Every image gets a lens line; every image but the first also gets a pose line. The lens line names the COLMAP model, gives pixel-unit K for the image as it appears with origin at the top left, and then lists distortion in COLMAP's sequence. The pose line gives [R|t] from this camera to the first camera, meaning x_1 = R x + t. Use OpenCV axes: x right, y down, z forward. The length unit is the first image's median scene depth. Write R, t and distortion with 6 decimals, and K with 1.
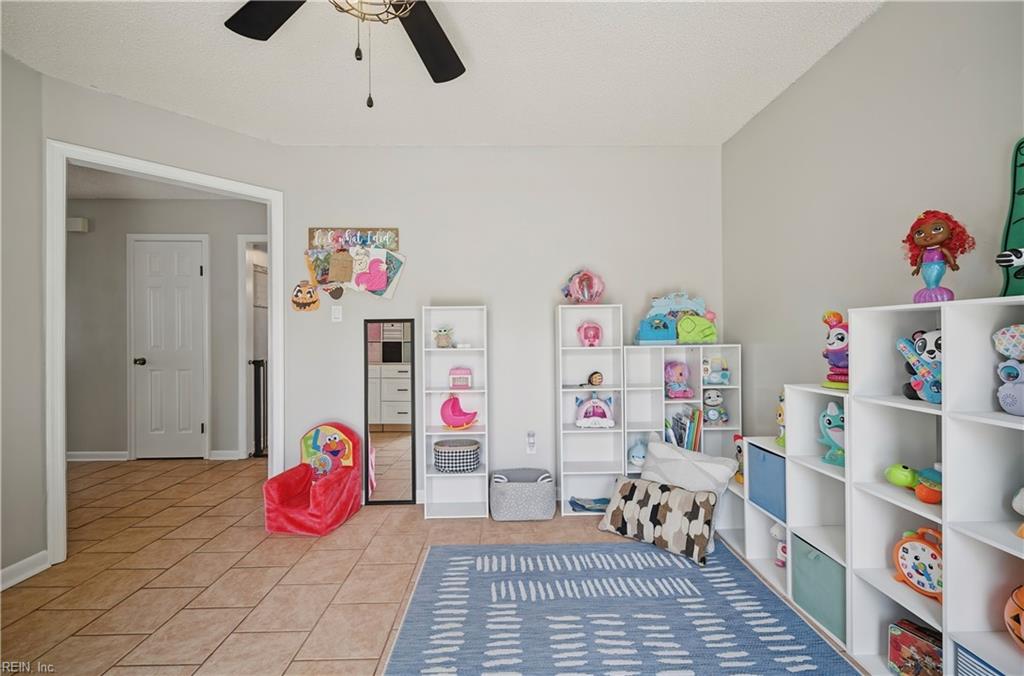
lens RADIAL K [[406.2, 0, 513.9], [0, 406.2, 338.0], [0, 0, 1]] dist [-0.001990, 0.001035]
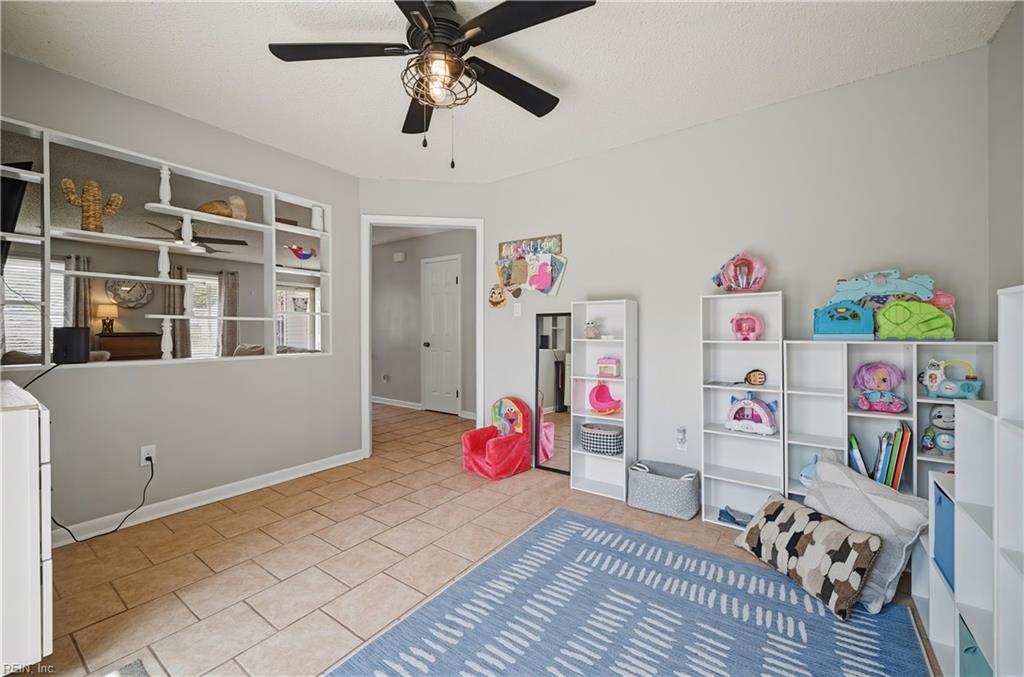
lens RADIAL K [[406.2, 0, 504.2], [0, 406.2, 333.7], [0, 0, 1]] dist [-0.001990, 0.001035]
pose [[0.795891, 0.011246, -0.605336, 0.312119], [-0.004314, 0.999907, 0.012904, -0.002720], [0.605425, -0.007659, 0.795866, -0.016371]]
